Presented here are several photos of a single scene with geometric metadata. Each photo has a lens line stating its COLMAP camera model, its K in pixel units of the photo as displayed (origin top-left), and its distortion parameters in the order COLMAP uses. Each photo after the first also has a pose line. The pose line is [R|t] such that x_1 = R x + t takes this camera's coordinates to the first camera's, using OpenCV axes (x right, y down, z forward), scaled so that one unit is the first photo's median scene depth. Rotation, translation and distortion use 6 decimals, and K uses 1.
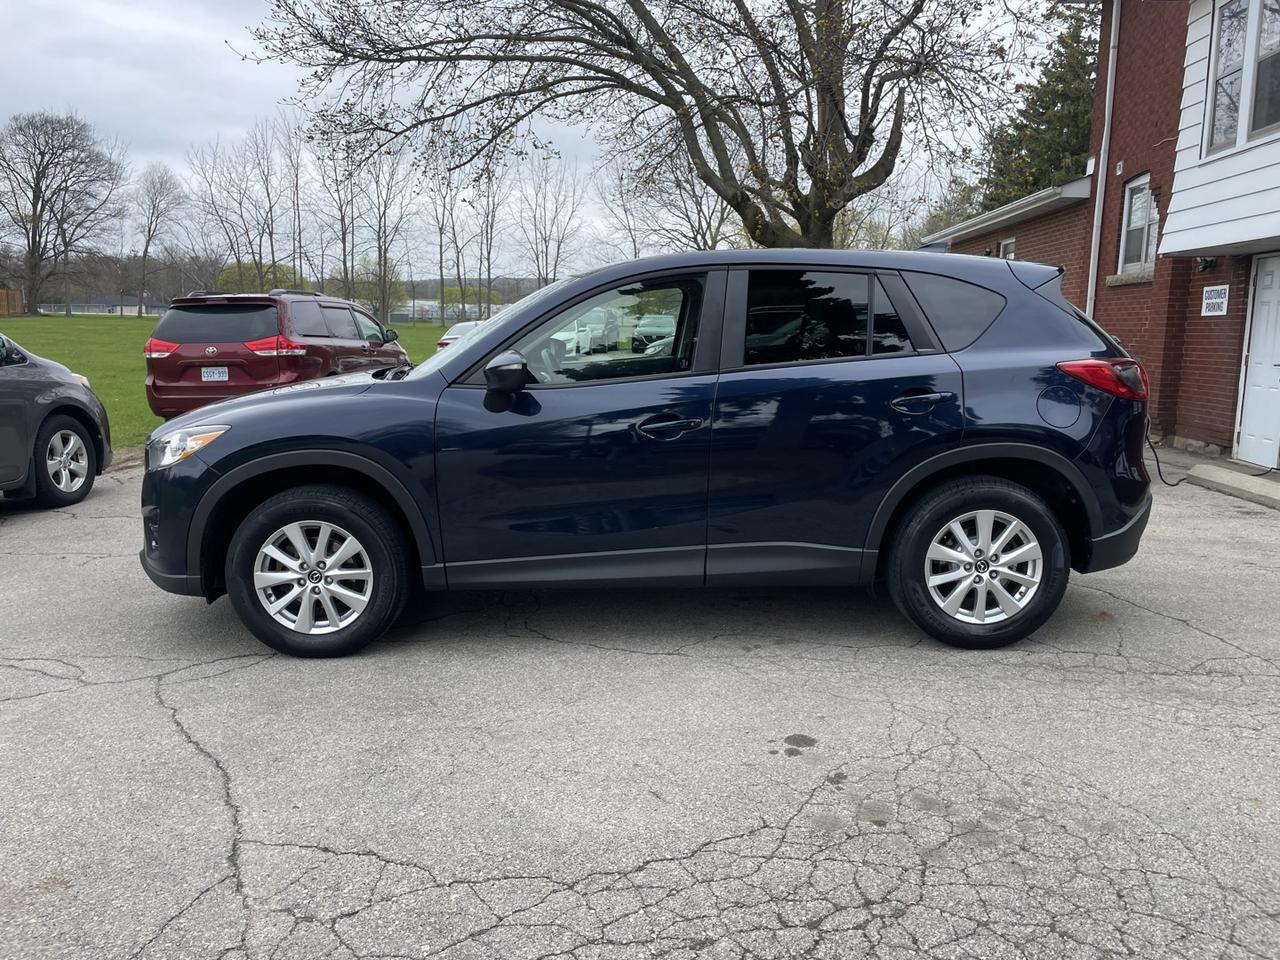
lens RADIAL K [[993.2, 0, 629.8], [0, 993.2, 492.0], [0, 0, 1]] dist [0.086943, -0.129176]
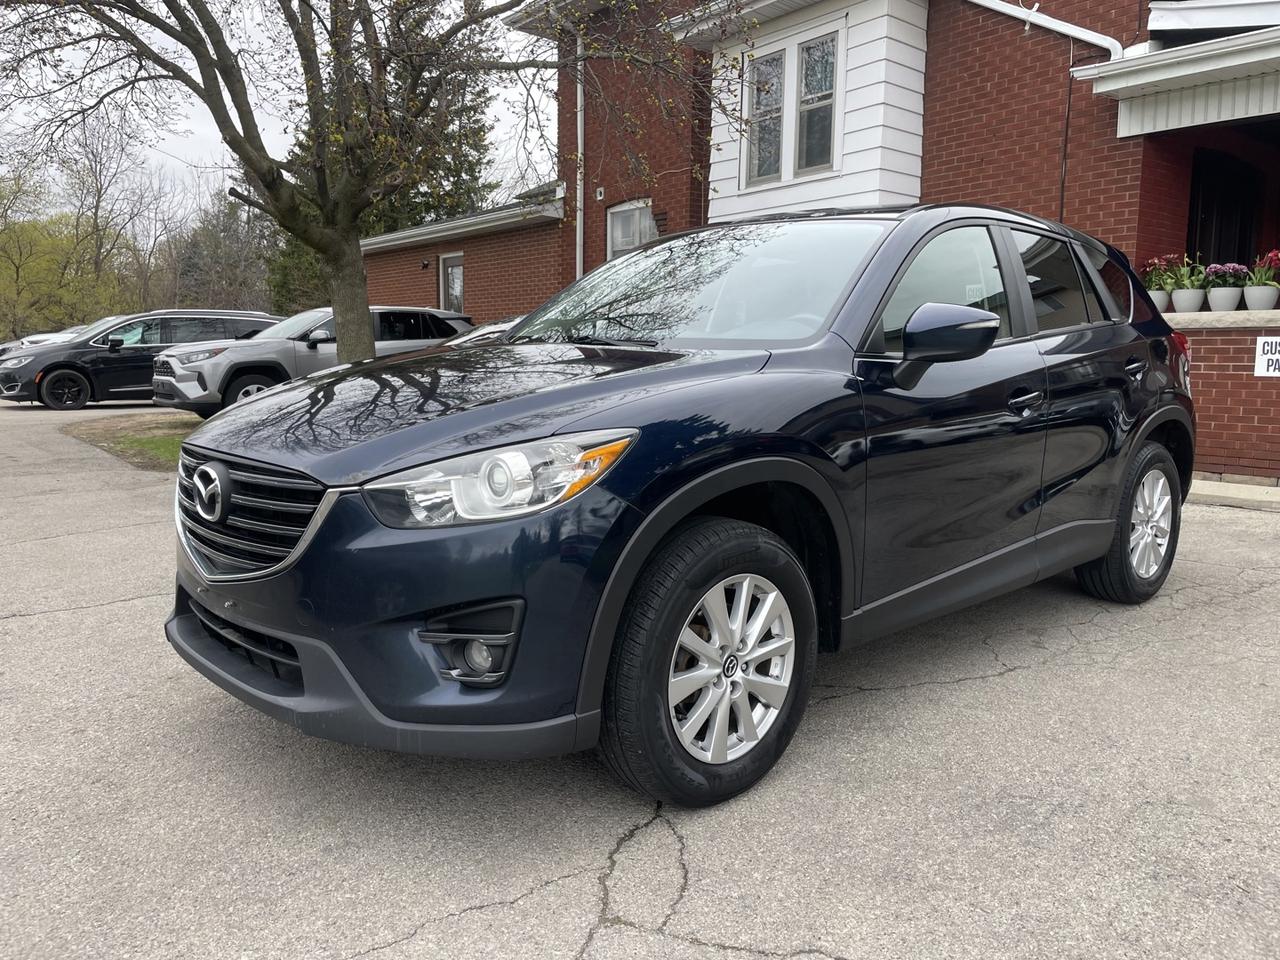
lens RADIAL K [[982.4, 0, 644.7], [0, 982.4, 479.6], [0, 0, 1]] dist [0.086625, -0.109996]
pose [[0.726136, -0.087354, 0.681979, -0.752110], [0.109795, 0.993900, 0.010404, -0.042957], [-0.678728, 0.067323, 0.731297, 0.575603]]
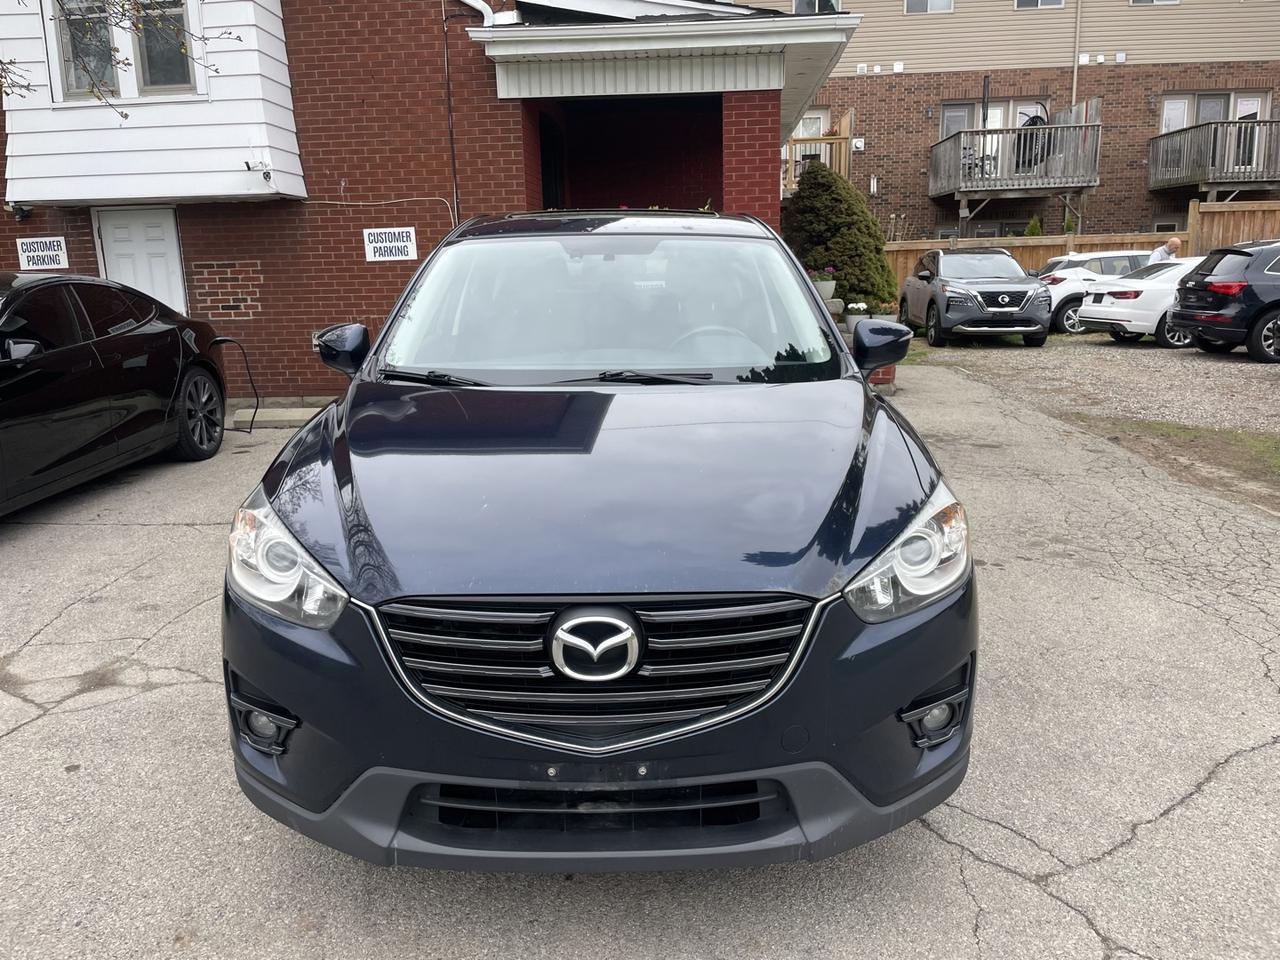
lens RADIAL K [[982.4, 0, 644.7], [0, 982.4, 479.6], [0, 0, 1]] dist [0.086625, -0.109996]
pose [[-0.018019, -0.229891, 0.973050, -0.976557], [0.185789, 0.955488, 0.229182, -0.237851], [-0.982424, 0.184911, 0.025494, 1.134703]]
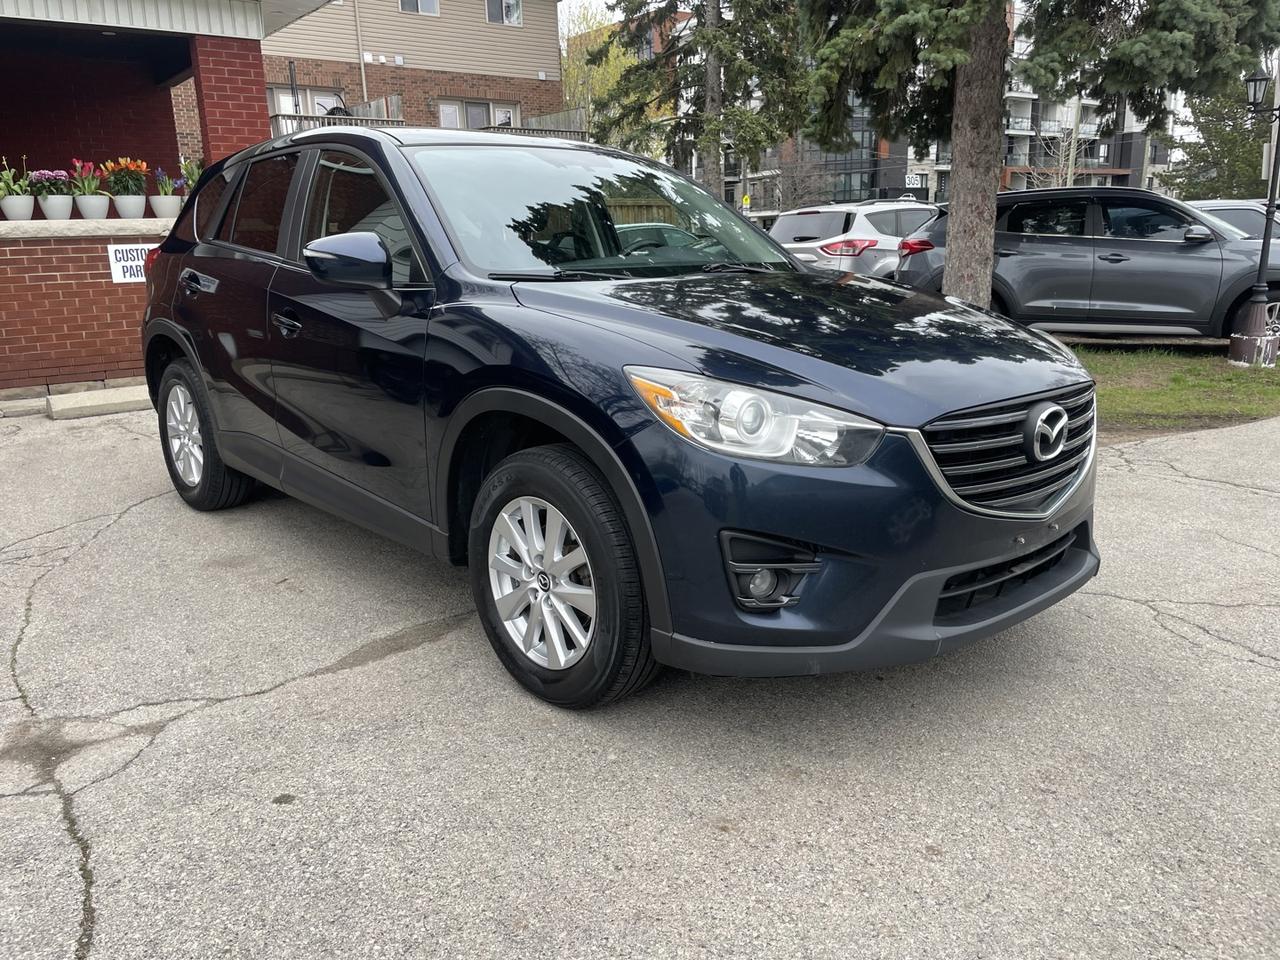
lens RADIAL K [[982.4, 0, 644.7], [0, 982.4, 479.6], [0, 0, 1]] dist [0.086625, -0.109996]
pose [[-0.677064, -0.169535, 0.716130, -0.813428], [0.138624, 0.926302, 0.350353, -0.274643], [-0.722750, 0.336484, -0.603664, 1.710431]]
